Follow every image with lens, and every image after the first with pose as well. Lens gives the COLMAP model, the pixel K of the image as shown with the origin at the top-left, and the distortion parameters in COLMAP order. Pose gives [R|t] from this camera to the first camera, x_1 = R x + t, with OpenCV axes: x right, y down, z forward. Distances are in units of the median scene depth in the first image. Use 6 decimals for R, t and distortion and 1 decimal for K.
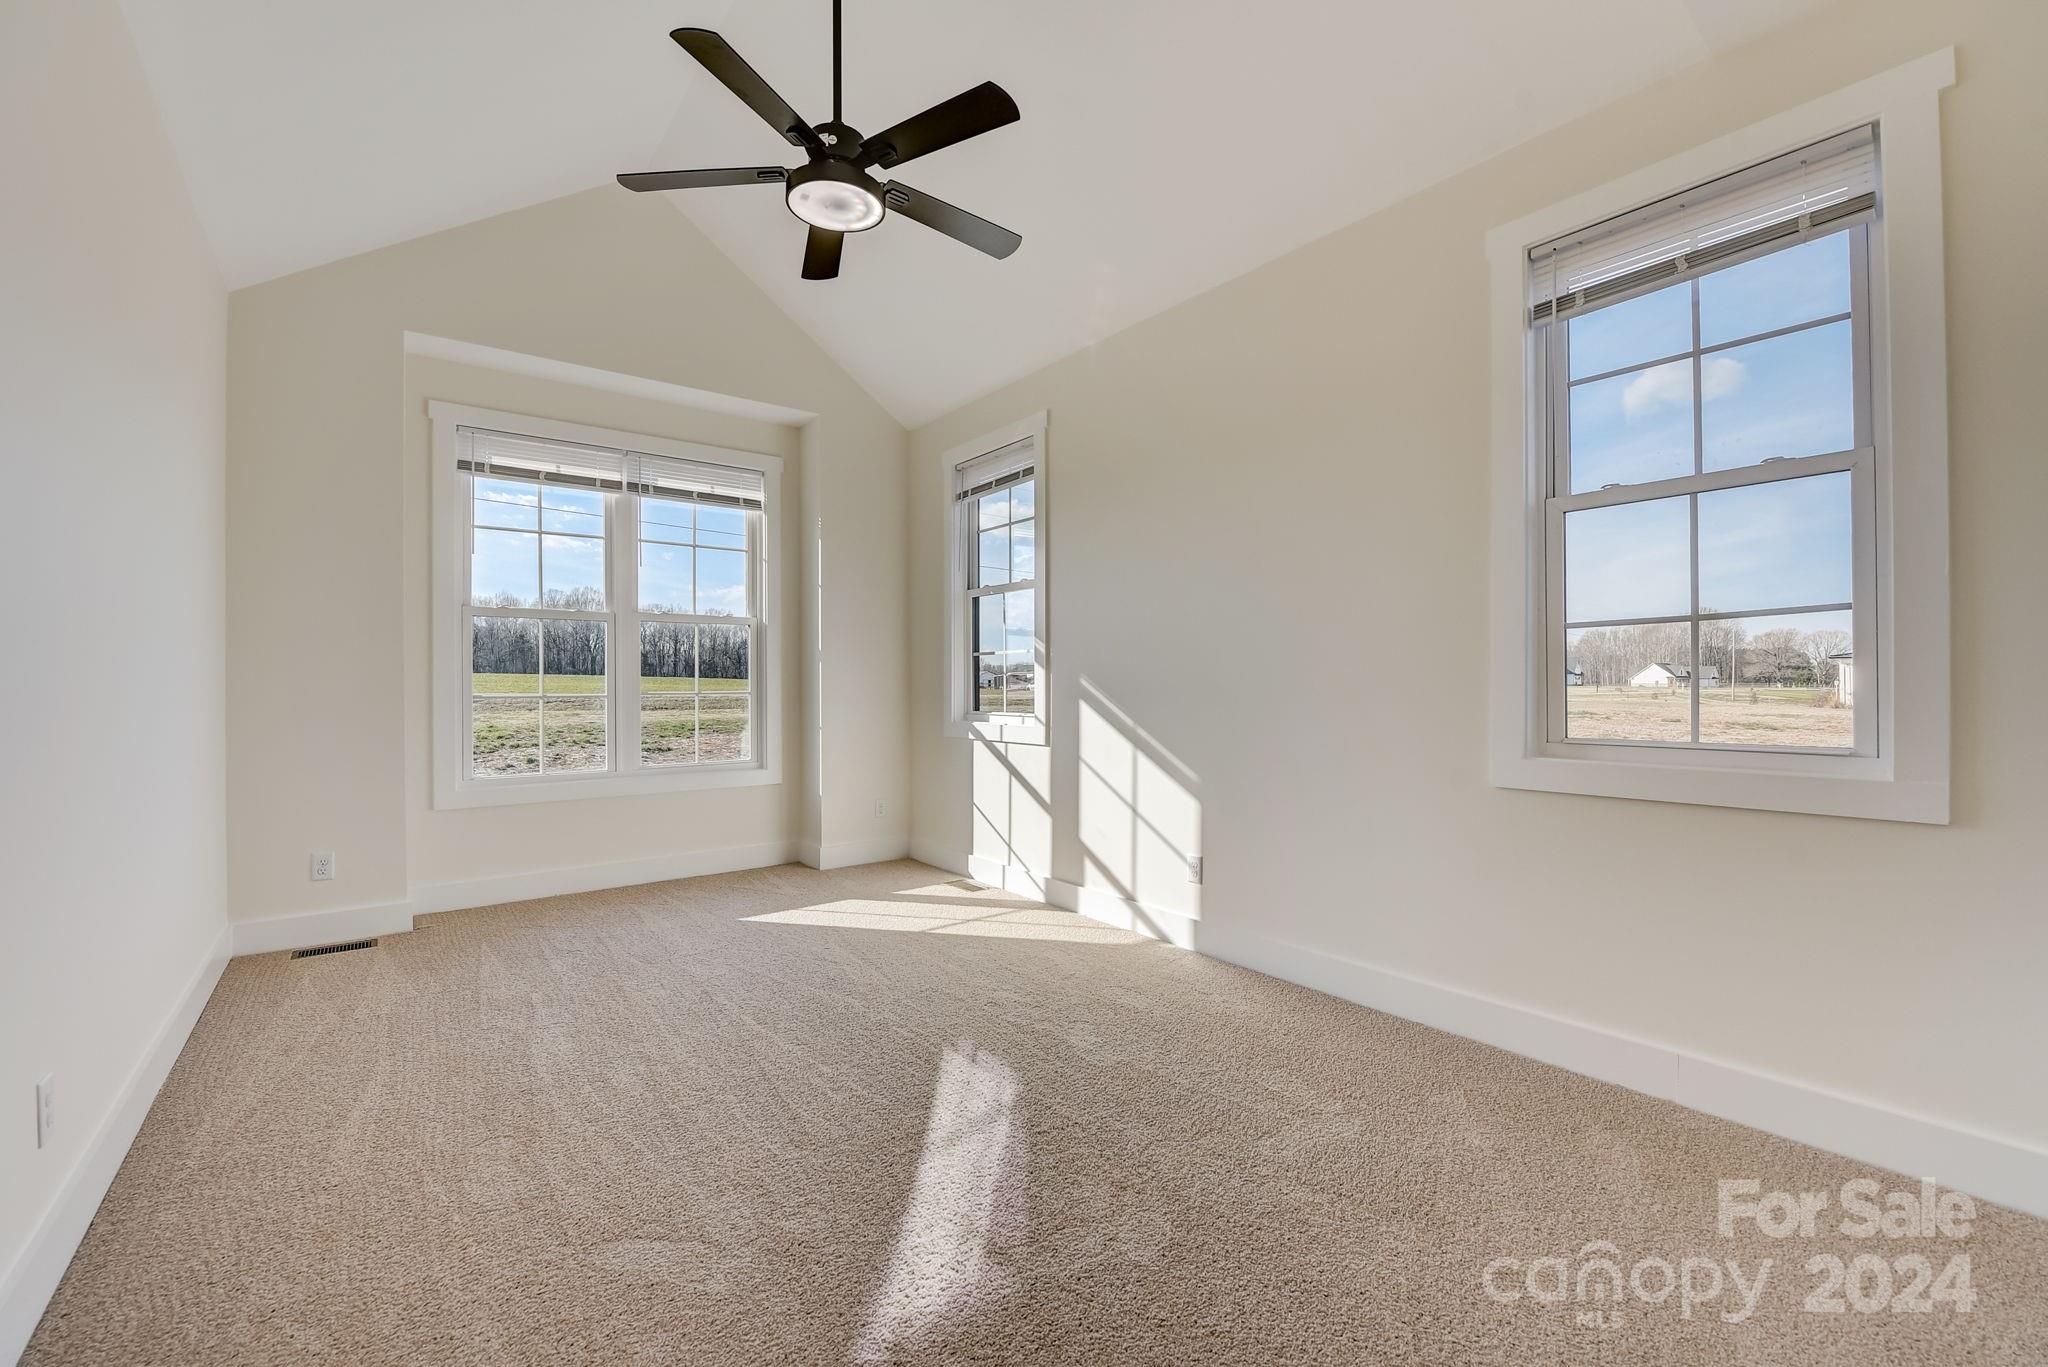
lens RADIAL K [[850.0, 0, 1024.0], [0, 850.0, 683.5], [0, 0, 1]] dist [-0.011411, -0.002338]
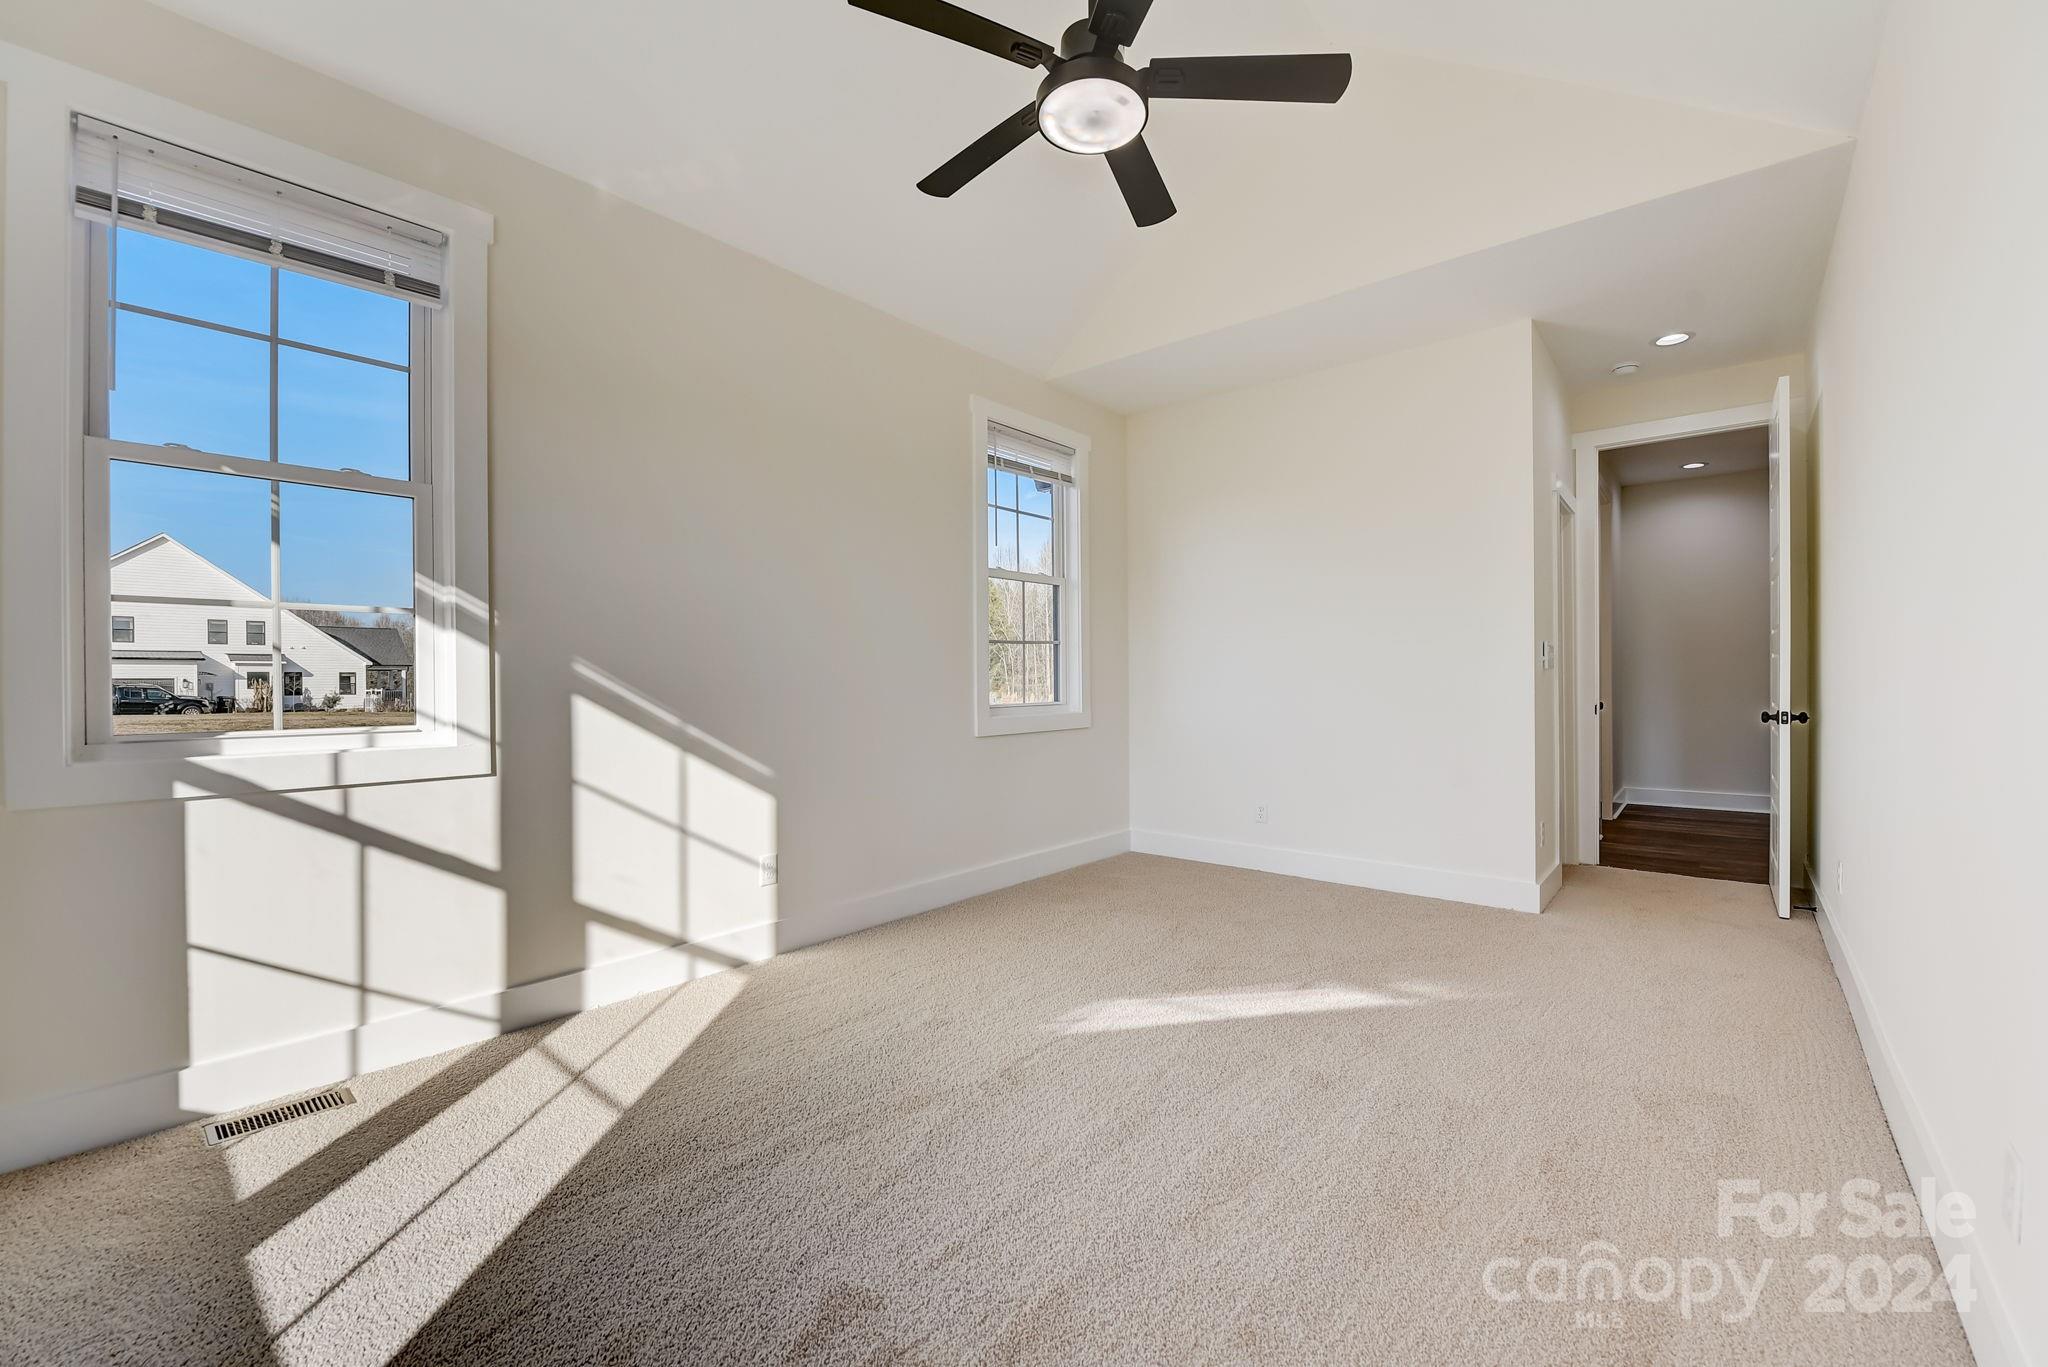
lens RADIAL K [[850.0, 0, 1024.0], [0, 850.0, 683.5], [0, 0, 1]] dist [-0.011411, -0.002338]
pose [[-0.224699, 0.005611, 0.974412, -0.667607], [0.010396, 0.999940, -0.003361, 0.016175], [-0.974373, 0.009374, -0.224744, 0.804884]]
